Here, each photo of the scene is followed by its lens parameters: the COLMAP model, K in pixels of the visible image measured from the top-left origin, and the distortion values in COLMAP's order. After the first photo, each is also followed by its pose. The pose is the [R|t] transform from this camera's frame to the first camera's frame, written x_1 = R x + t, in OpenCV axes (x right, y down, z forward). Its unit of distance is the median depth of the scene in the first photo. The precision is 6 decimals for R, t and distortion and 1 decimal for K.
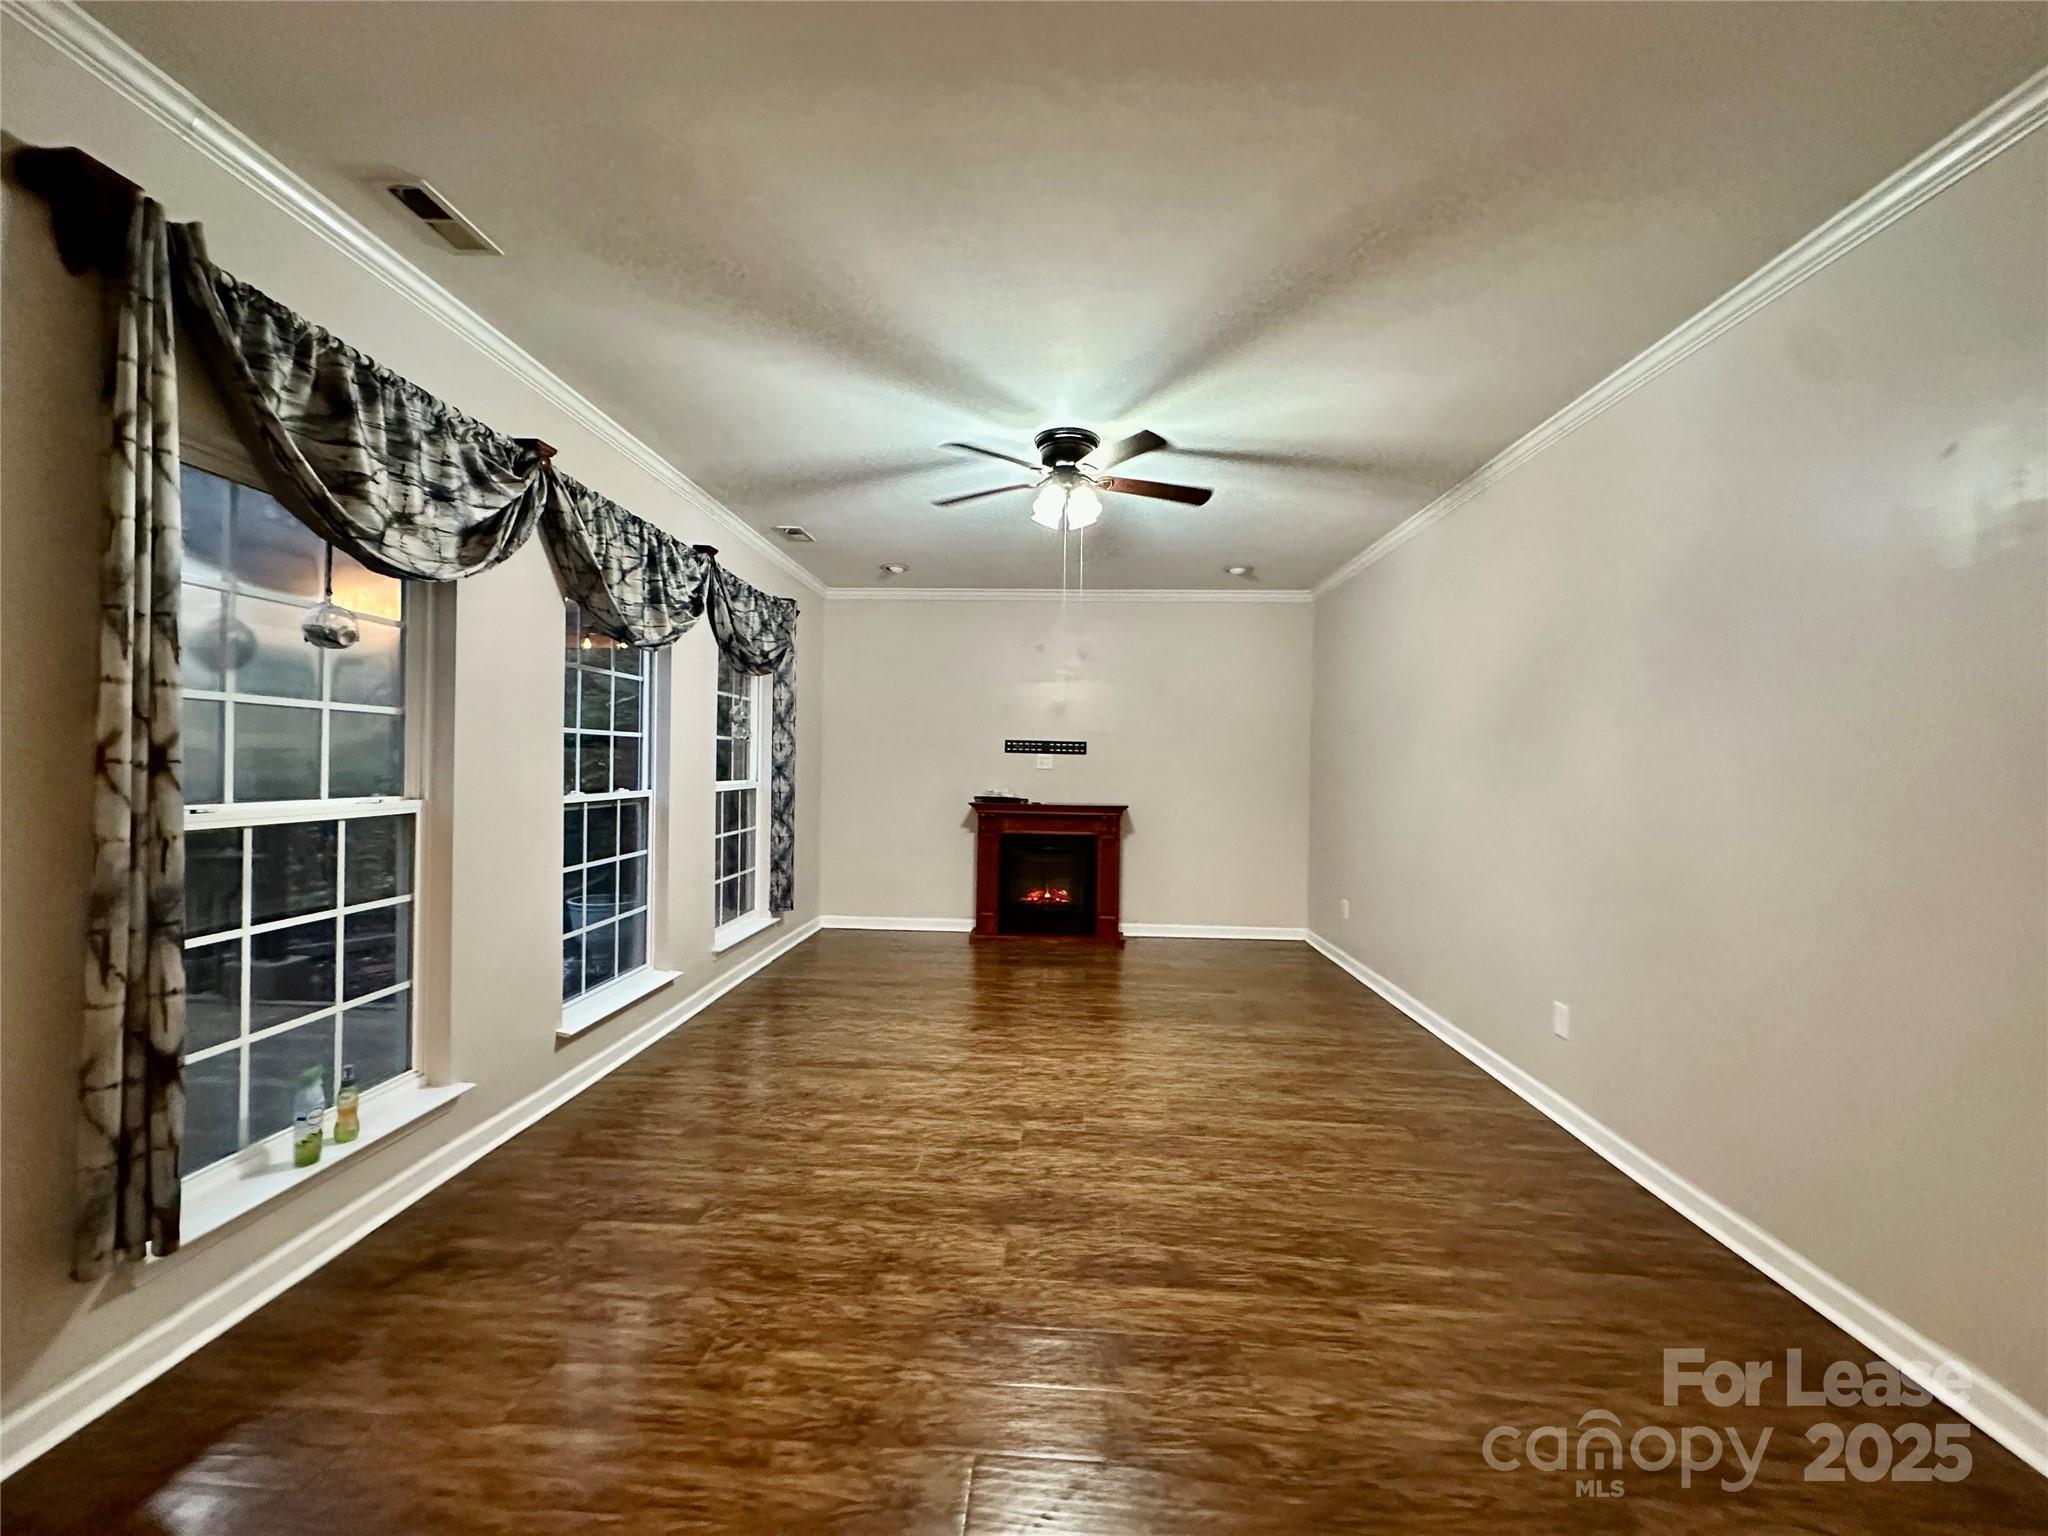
lens RADIAL K [[813.3, 0, 1025.6], [0, 813.3, 766.7], [0, 0, 1]] dist [-0.002694, -0.000128]
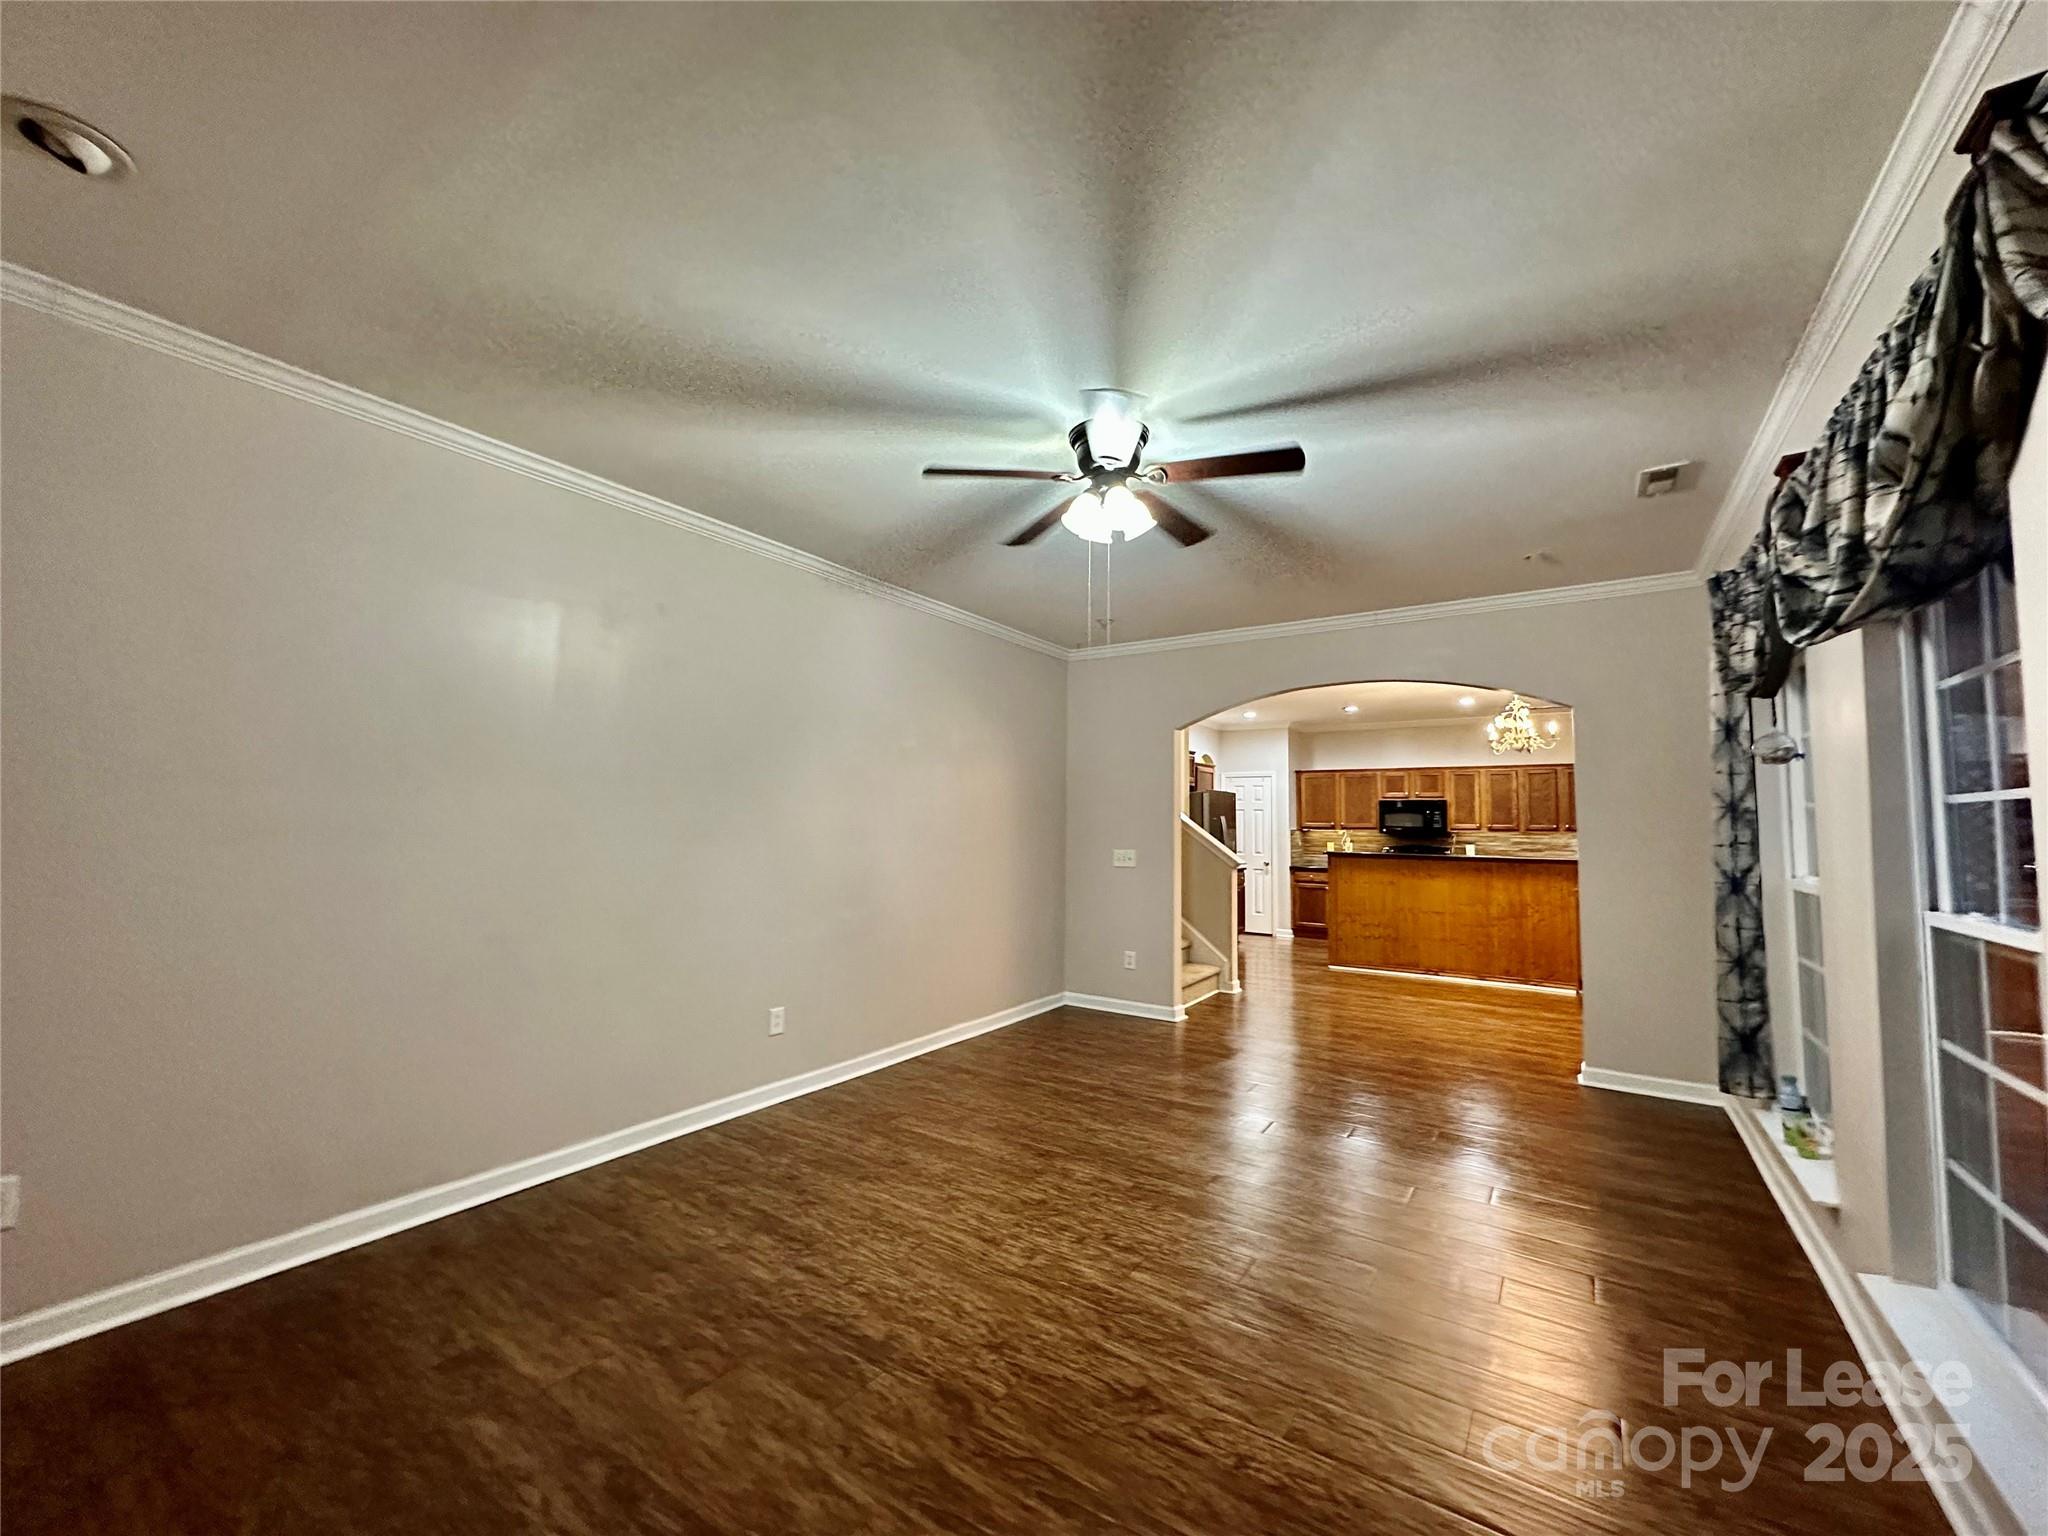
lens RADIAL K [[813.3, 0, 1028.8], [0, 813.3, 774.2], [0, 0, 1]] dist [-0.002694, -0.000128]
pose [[-0.856854, 0.002390, 0.515554, -0.304228], [-0.028256, 0.998269, -0.051589, -0.015574], [-0.514784, -0.058772, -0.855303, 1.760665]]
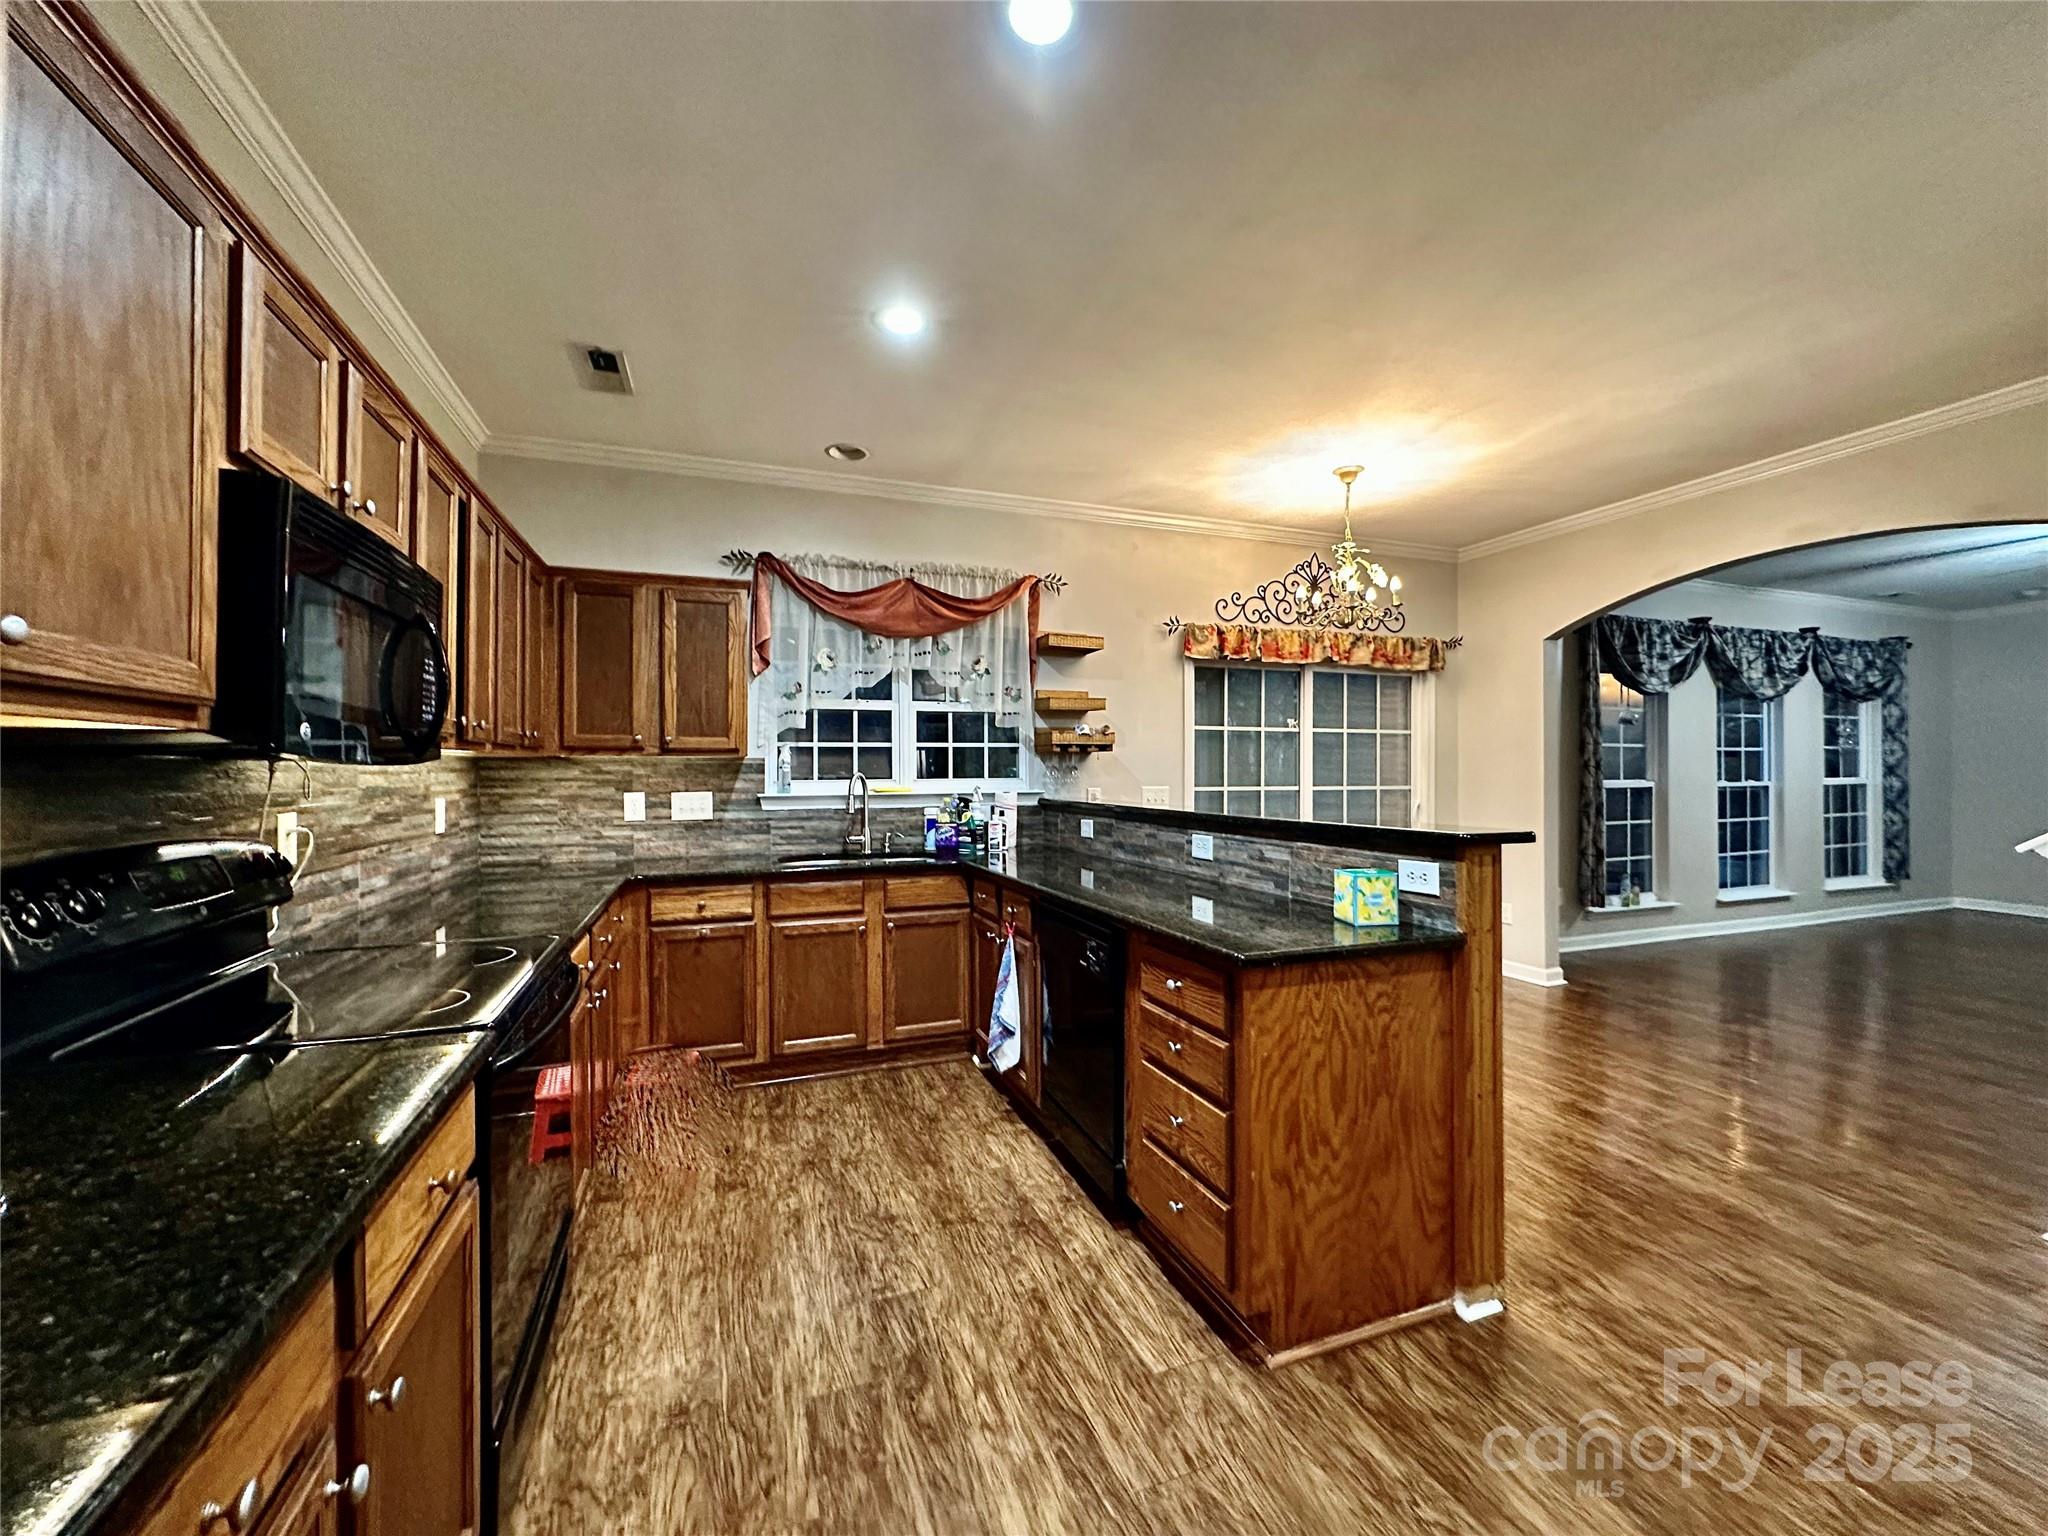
lens RADIAL K [[813.3, 0, 1013.6], [0, 813.3, 770.3], [0, 0, 1]] dist [-0.002694, -0.000128]
pose [[0.383595, -0.020575, -0.923272, 0.573001], [0.008173, 0.999788, -0.018884, 0.028072], [0.923465, -0.000303, 0.383682, -1.279123]]
